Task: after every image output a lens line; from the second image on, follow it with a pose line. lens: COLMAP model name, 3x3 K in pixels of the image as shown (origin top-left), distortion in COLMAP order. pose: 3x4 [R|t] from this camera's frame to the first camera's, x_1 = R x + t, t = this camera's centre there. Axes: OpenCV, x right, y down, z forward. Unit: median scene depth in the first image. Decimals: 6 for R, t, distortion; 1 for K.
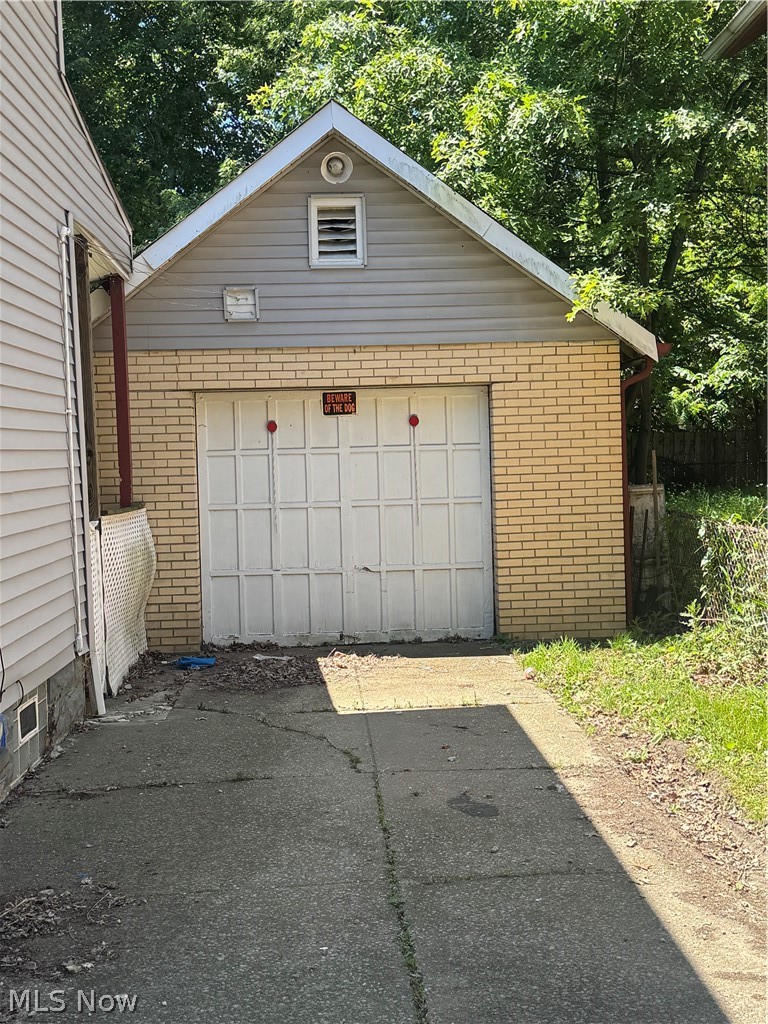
lens RADIAL K [[1399.1, 0, 386.9], [0, 1399.1, 513.8], [0, 0, 1]] dist [0.125767, 0.000000]
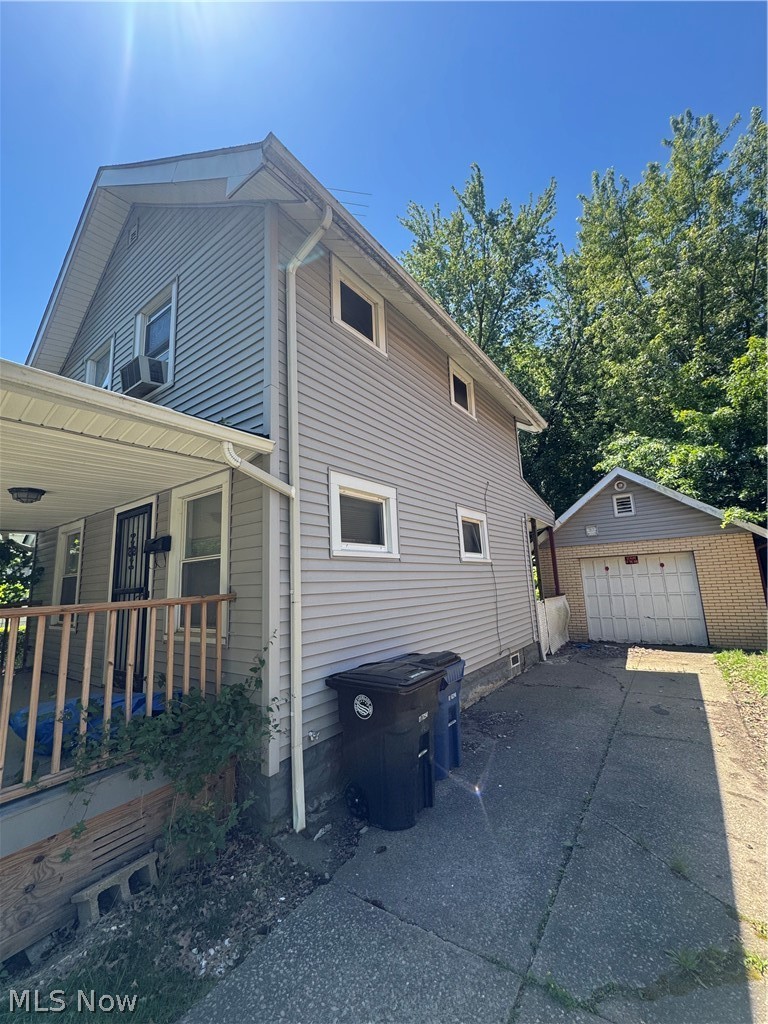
lens RADIAL K [[409.4, 0, 386.0], [0, 409.4, 511.2], [0, 0, 1]] dist [0.001390, 0.000013]
pose [[0.785075, -0.112825, -0.609038, 0.111829], [-0.002937, 0.982581, -0.185811, -0.019404], [0.619393, 0.147665, 0.771069, -0.022598]]
